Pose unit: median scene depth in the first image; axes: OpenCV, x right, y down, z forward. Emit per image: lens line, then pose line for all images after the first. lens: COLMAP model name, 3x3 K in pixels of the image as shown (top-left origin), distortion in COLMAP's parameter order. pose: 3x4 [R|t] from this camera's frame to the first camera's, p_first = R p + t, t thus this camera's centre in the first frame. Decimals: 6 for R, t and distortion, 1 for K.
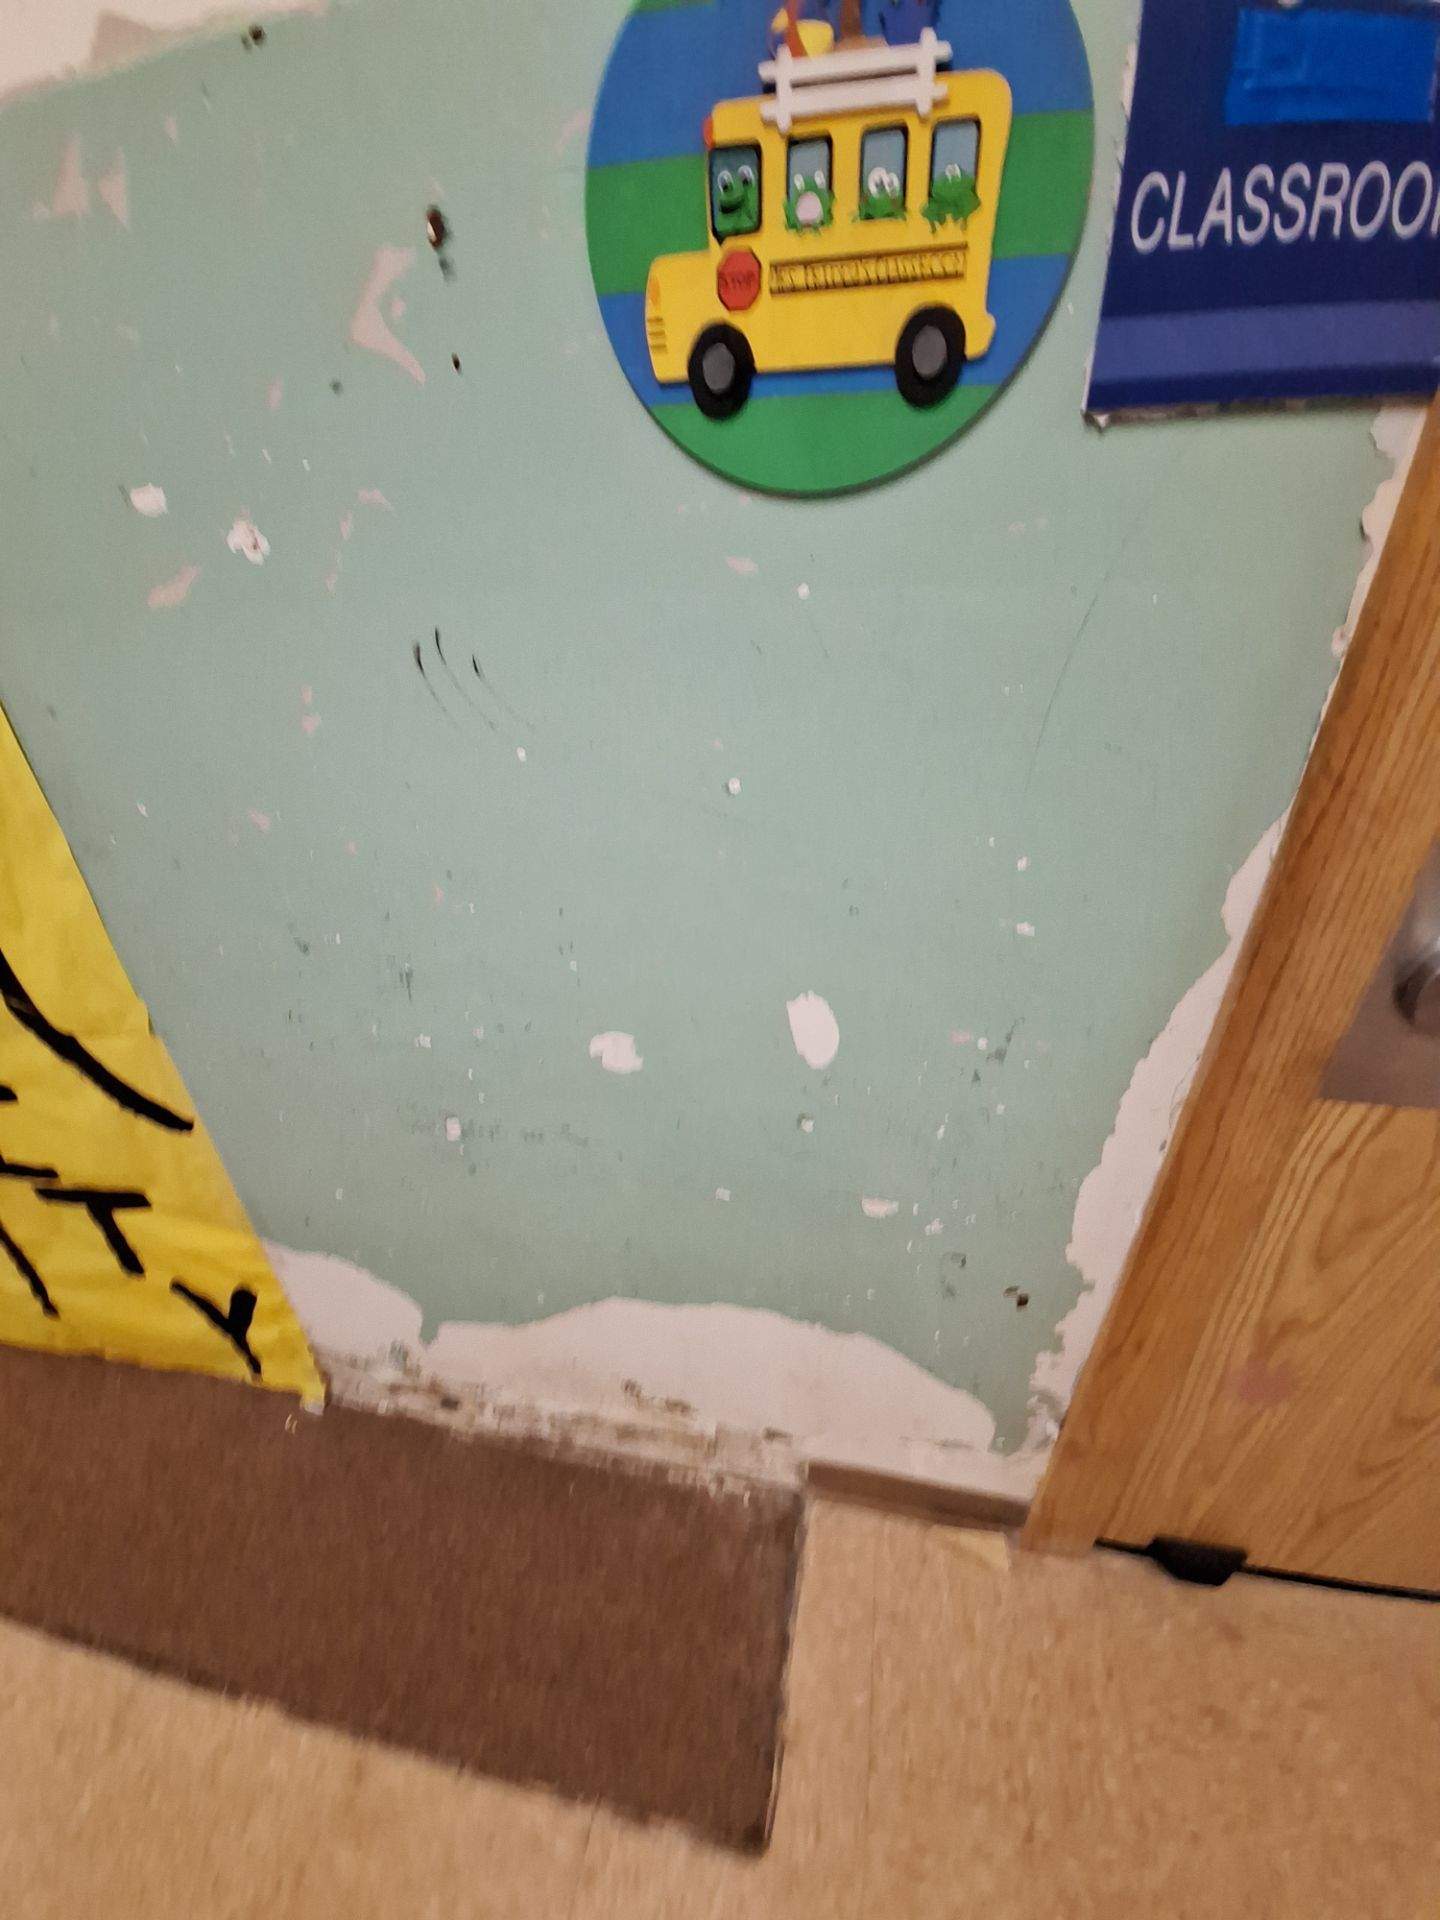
lens RADIAL K [[755.6, 0, 716.2], [0, 755.6, 951.0], [0, 0, 1]] dist [-0.000171, -0.009772]
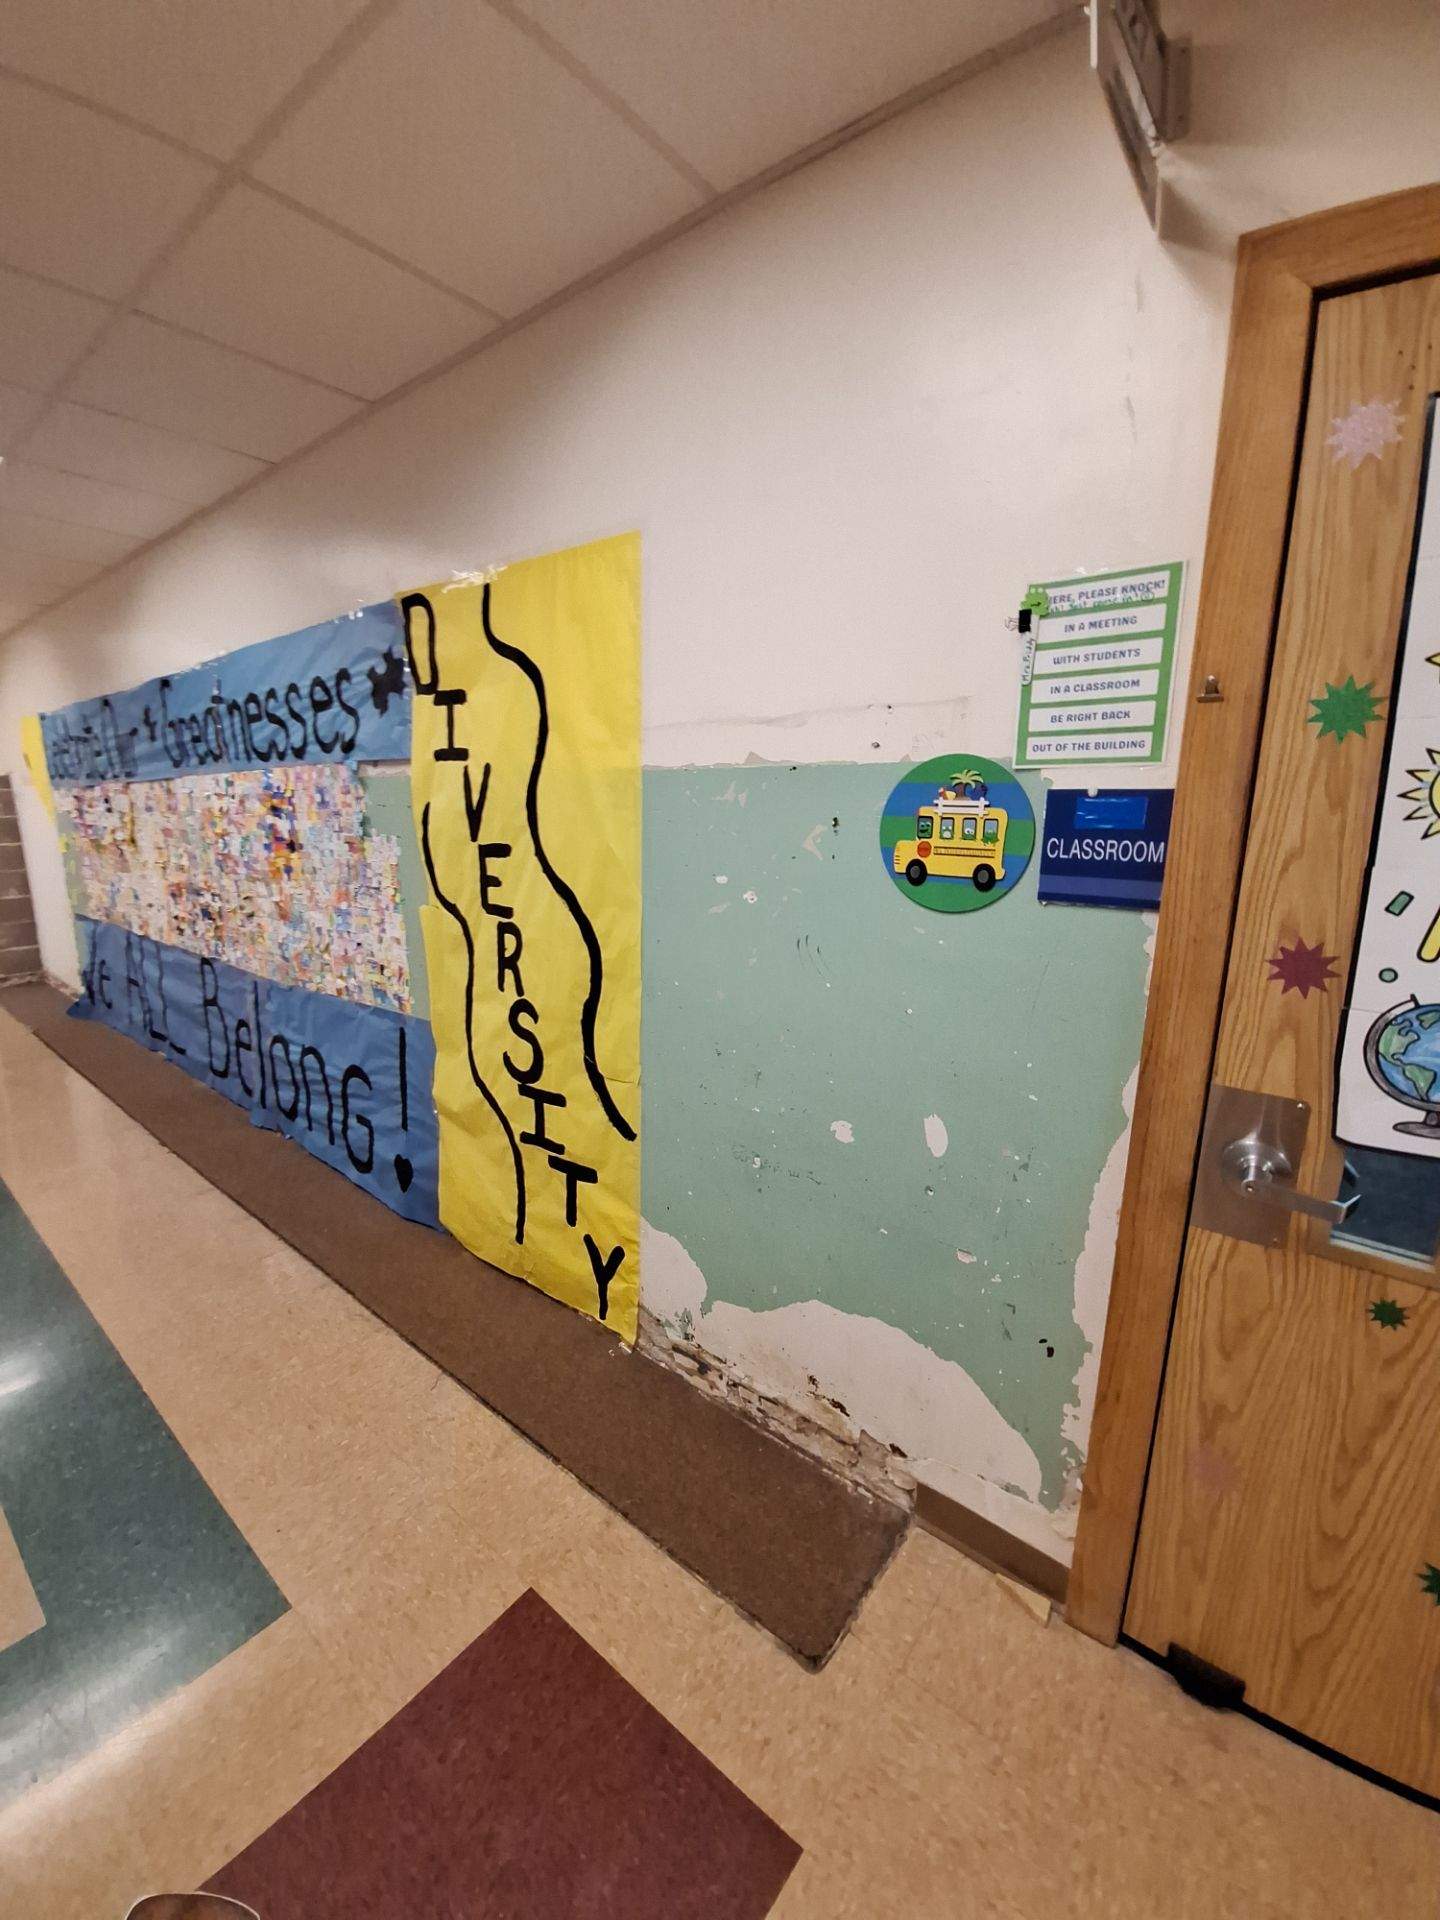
lens RADIAL K [[762.2, 0, 720.0], [0, 762.2, 960.0], [0, 0, 1]] dist [-0.006487, -0.010633]
pose [[0.892873, 0.140111, -0.427956, 0.347186], [-0.265318, 0.931572, -0.248556, 0.270027], [0.363846, 0.335474, 0.868950, -0.950696]]
